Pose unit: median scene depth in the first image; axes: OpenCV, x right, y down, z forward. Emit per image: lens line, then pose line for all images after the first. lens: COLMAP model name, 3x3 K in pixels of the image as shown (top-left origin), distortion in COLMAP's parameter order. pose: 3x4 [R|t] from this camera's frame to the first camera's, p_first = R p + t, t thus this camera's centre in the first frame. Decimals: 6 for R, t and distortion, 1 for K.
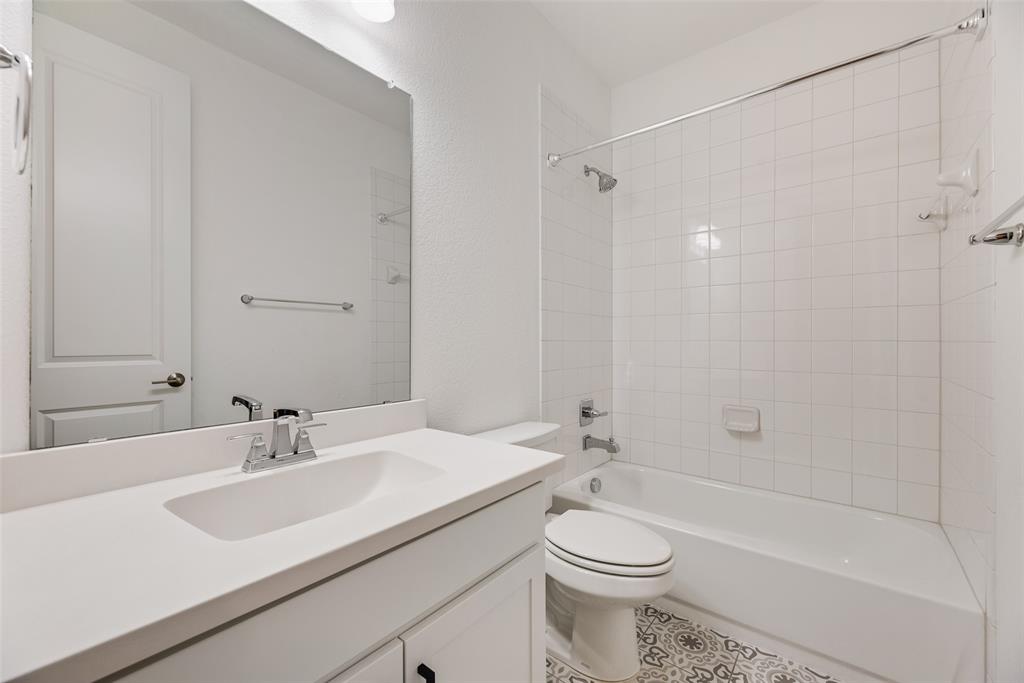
lens RADIAL K [[413.4, 0, 511.9], [0, 413.4, 340.5], [0, 0, 1]] dist [0.002145, 0.000577]
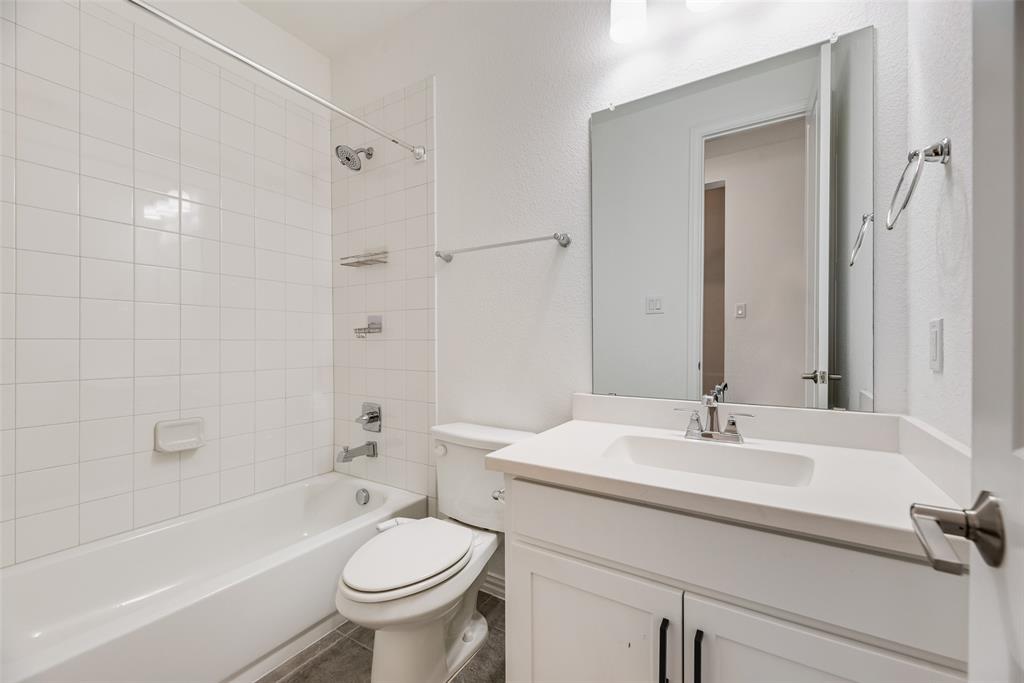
lens RADIAL K [[413.4, 0, 512.0], [0, 413.4, 341.4], [0, 0, 1]] dist [0.002145, 0.000577]
pose [[-0.121534, -0.001771, 0.992586, -0.368821], [0.000744, 0.999998, 0.001876, 0.001854], [-0.992587, 0.000966, -0.121533, 0.477197]]
